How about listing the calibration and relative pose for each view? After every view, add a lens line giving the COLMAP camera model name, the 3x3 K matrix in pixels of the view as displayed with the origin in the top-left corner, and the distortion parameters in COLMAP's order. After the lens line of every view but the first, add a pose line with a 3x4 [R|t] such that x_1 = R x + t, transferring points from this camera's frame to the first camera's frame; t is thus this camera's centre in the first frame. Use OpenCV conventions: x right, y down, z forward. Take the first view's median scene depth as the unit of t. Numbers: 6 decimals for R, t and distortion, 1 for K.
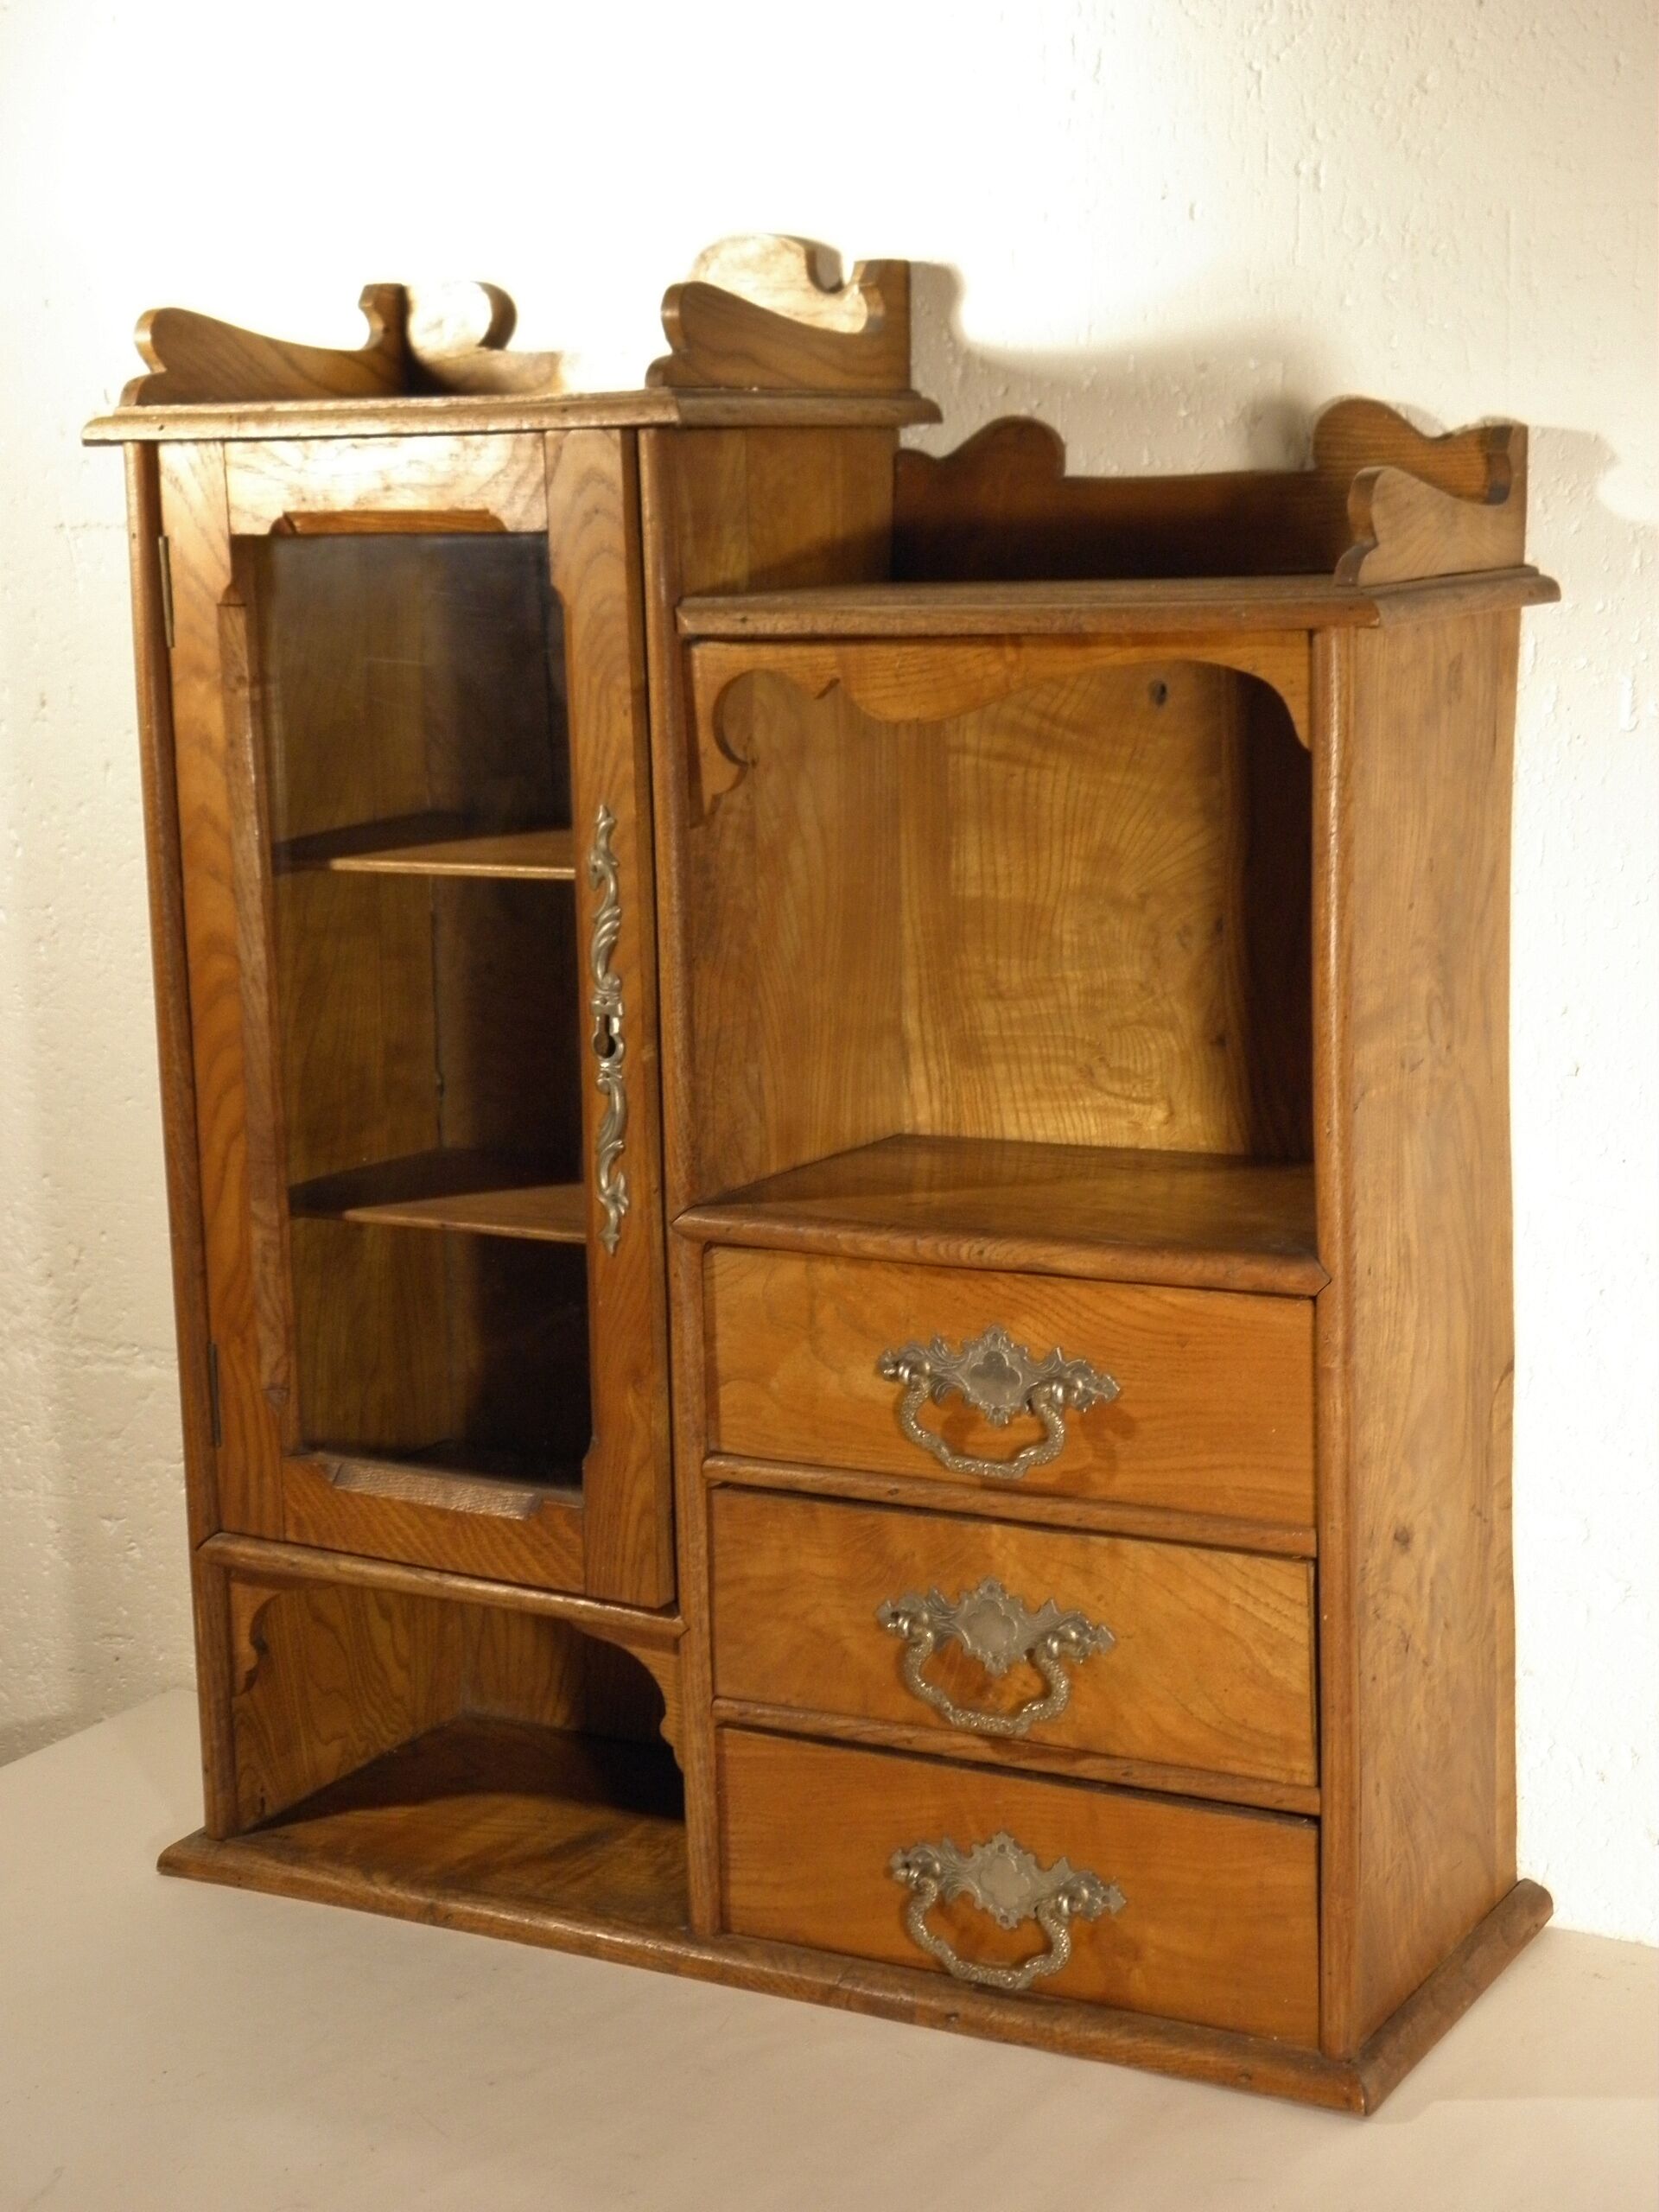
lens RADIAL K [[3721.7, 0, 817.4], [0, 3721.7, 1130.8], [0, 0, 1]] dist [0.134743, 0.000000]
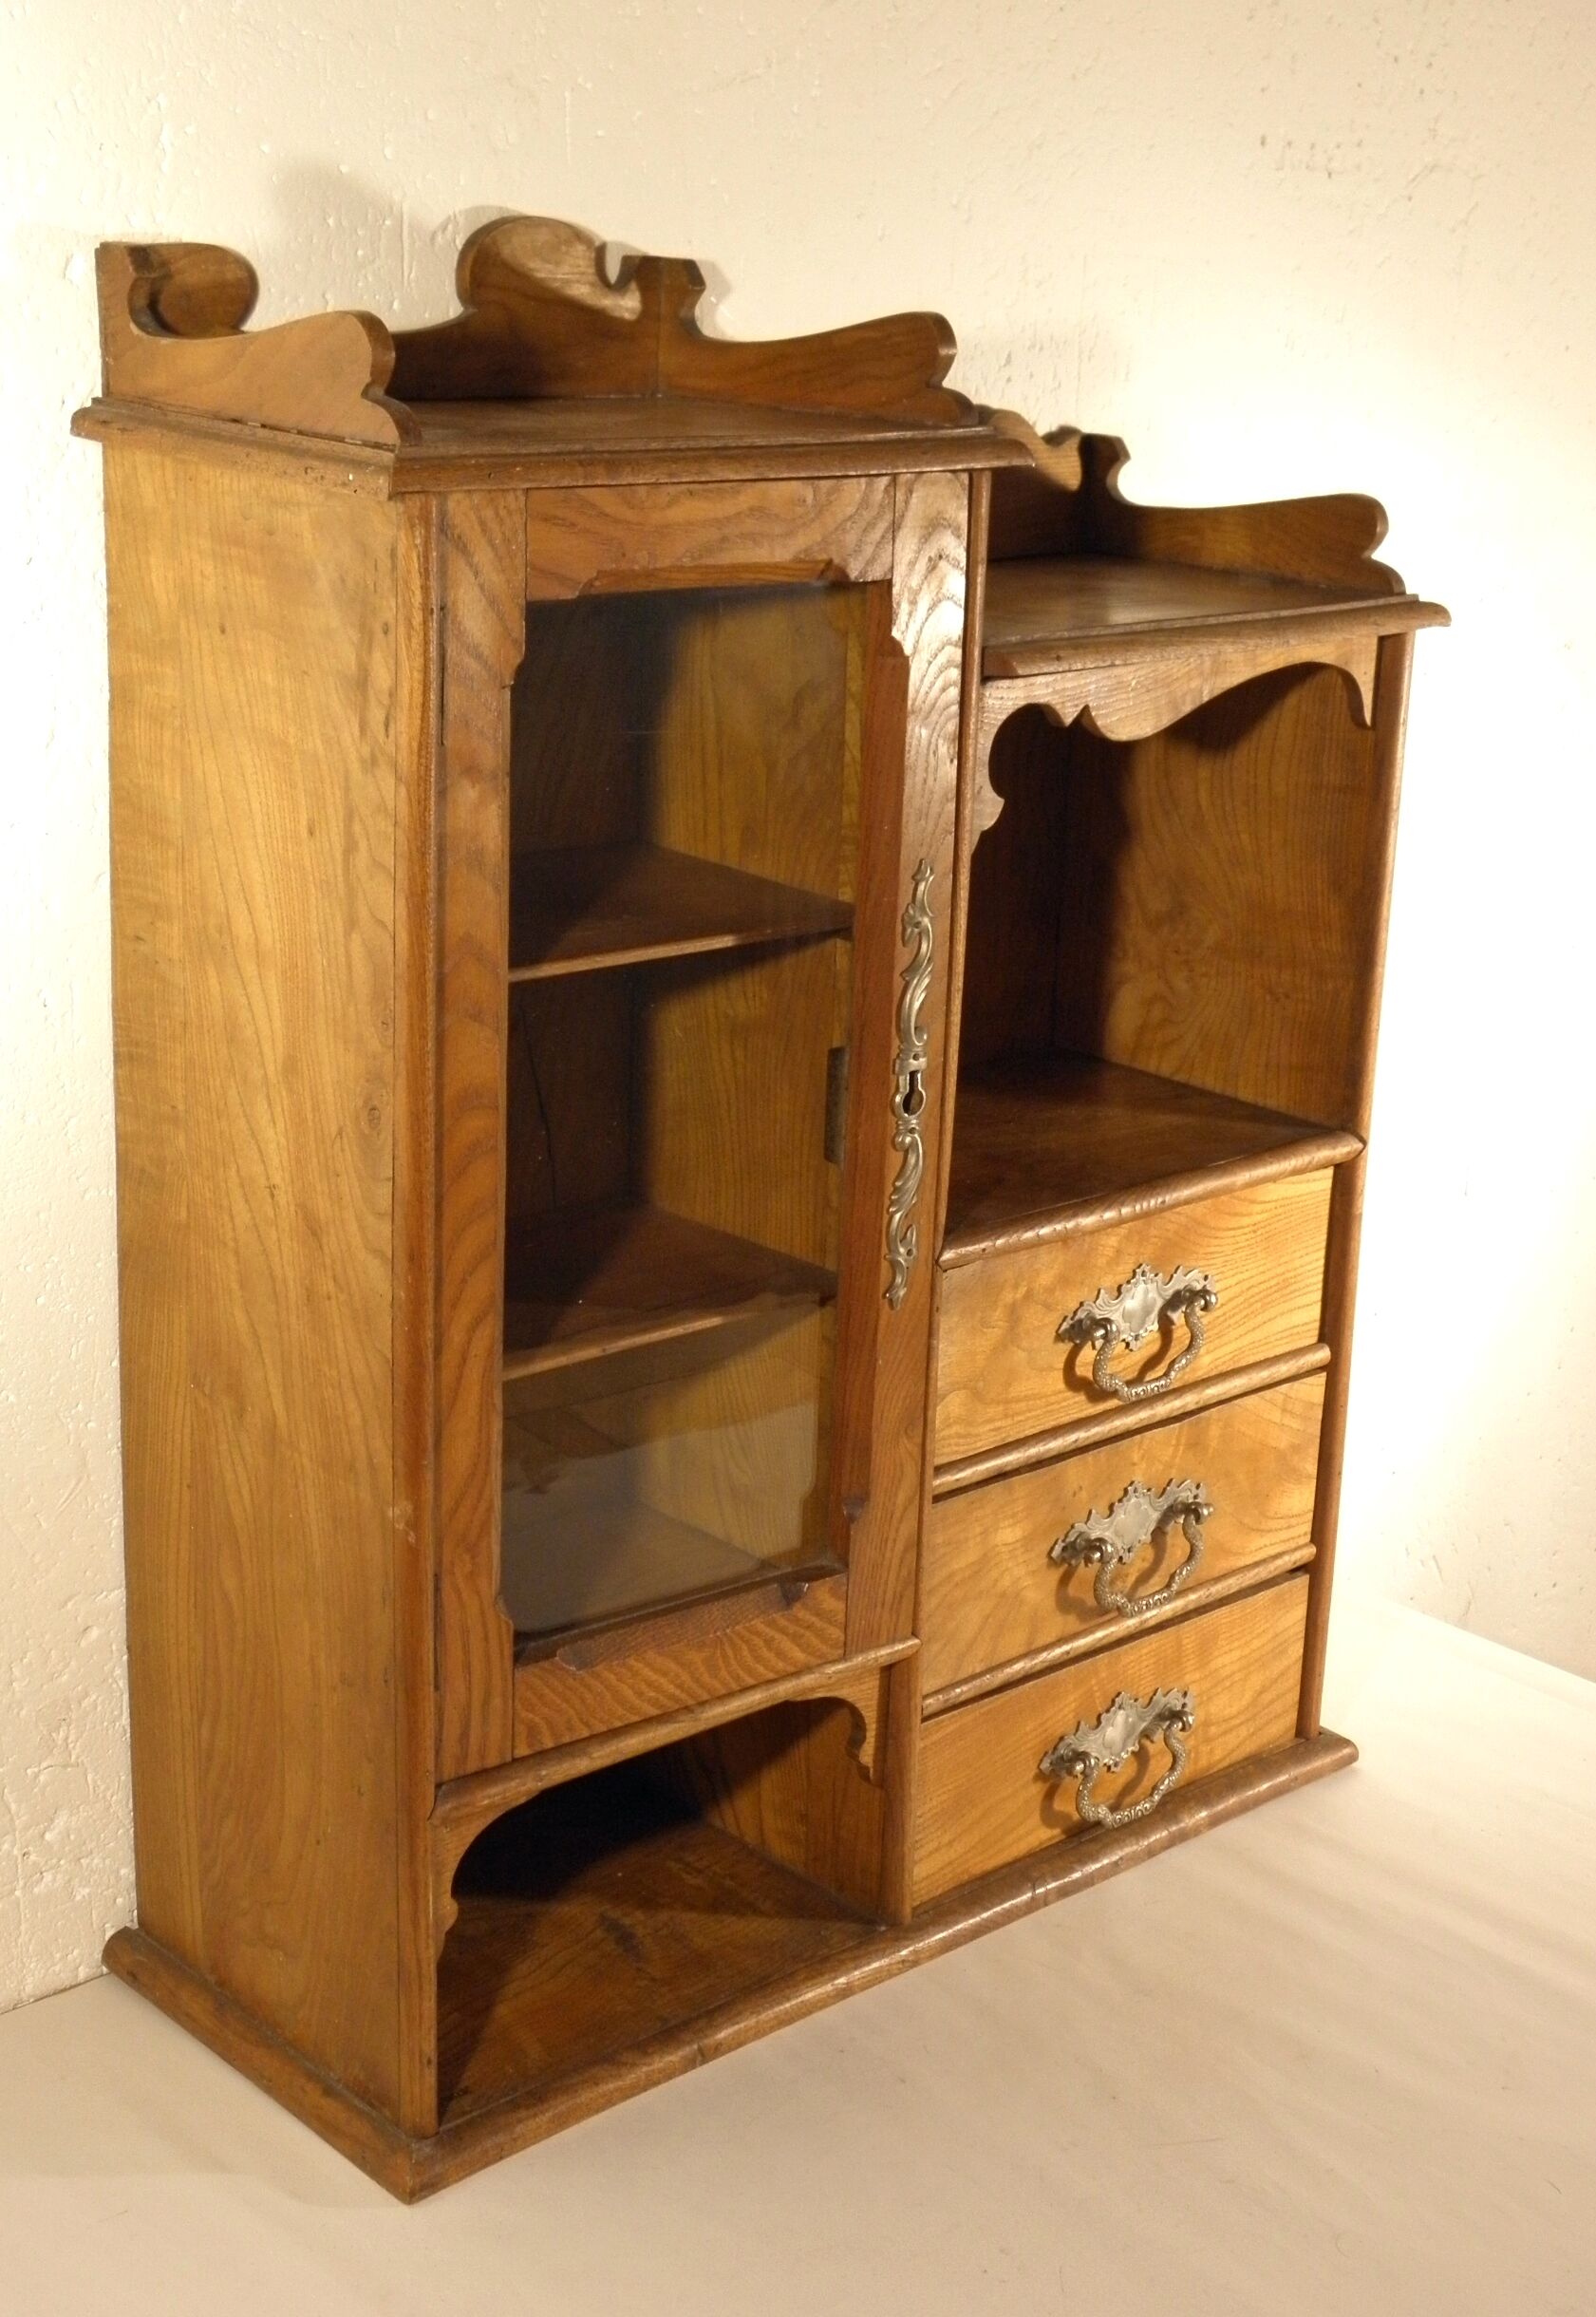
lens RADIAL K [[3299.6, 0, 794.3], [0, 3299.6, 1139.0], [0, 0, 1]] dist [0.022424, 0.000000]
pose [[0.309076, -0.231268, 0.922490, -0.843505], [0.120615, 0.971682, 0.203189, -0.187793], [-0.943358, 0.048466, 0.328218, 0.727081]]
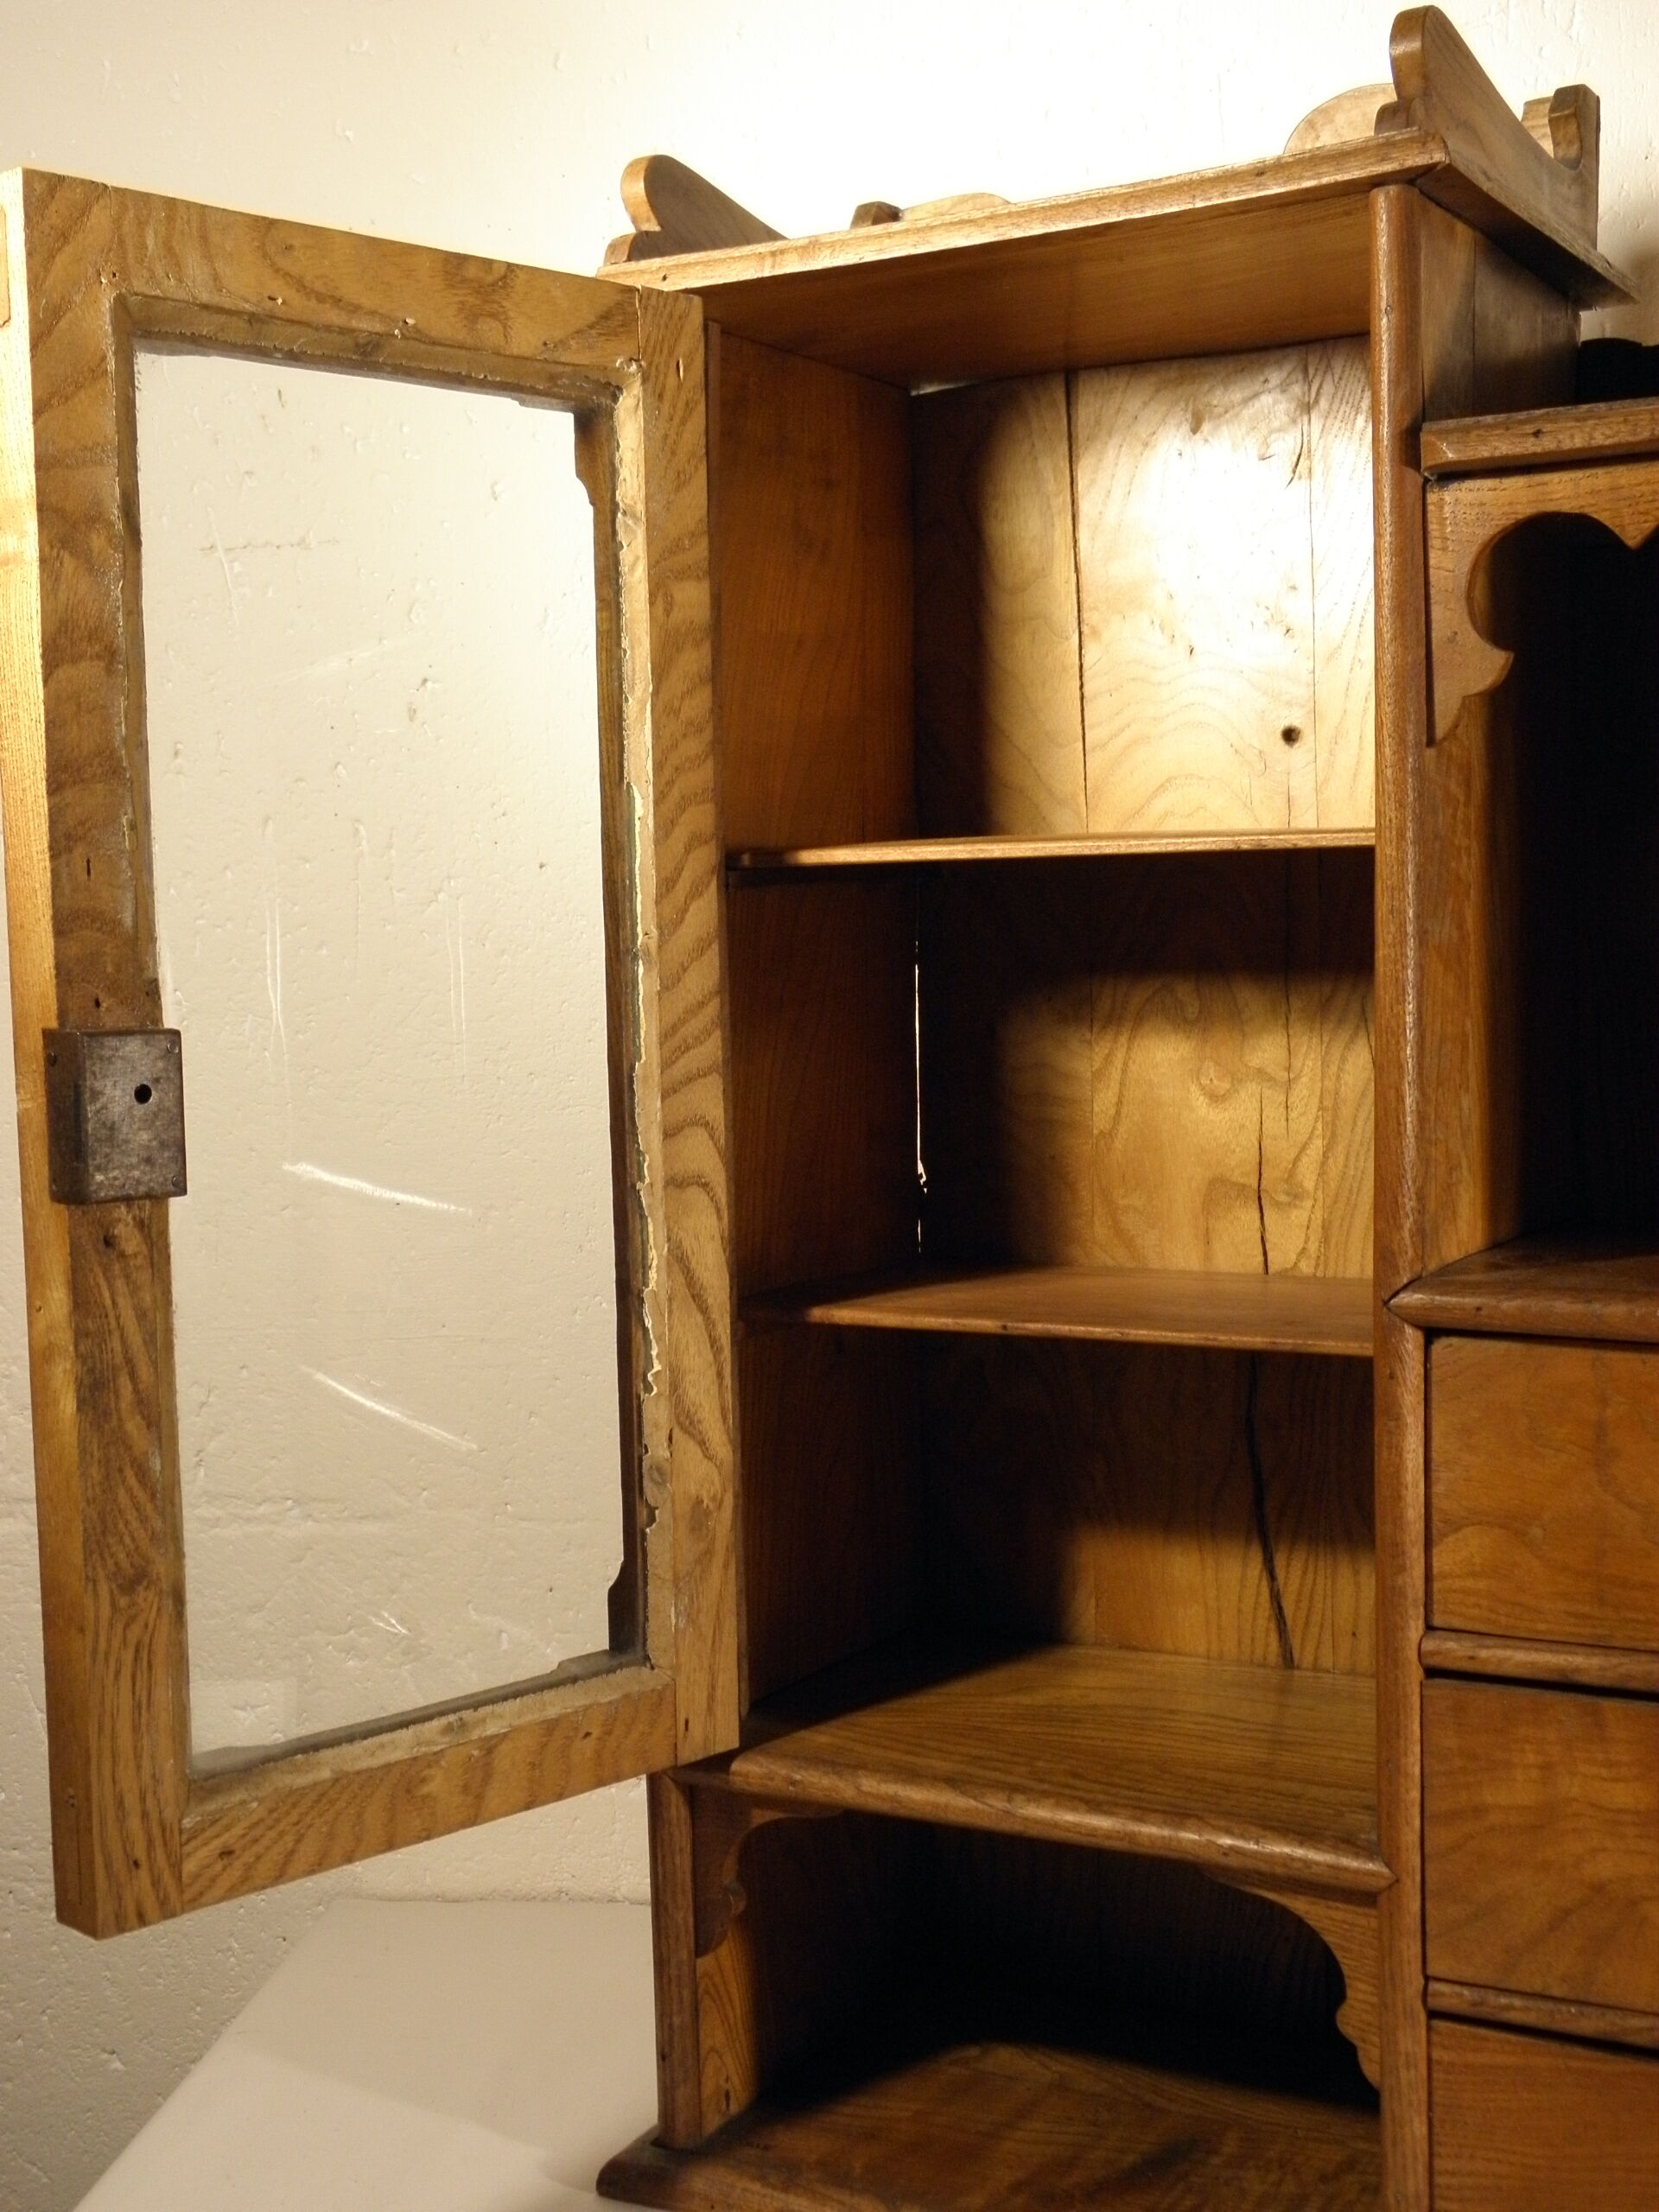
lens RADIAL K [[2809.2, 0, 833.1], [0, 2809.2, 1121.3], [0, 0, 1]] dist [0.014193, 0.000000]
pose [[0.999930, 0.004400, 0.010947, -0.147873], [-0.003207, 0.994281, -0.106749, 0.047018], [-0.011354, 0.106707, 0.994226, 0.451485]]
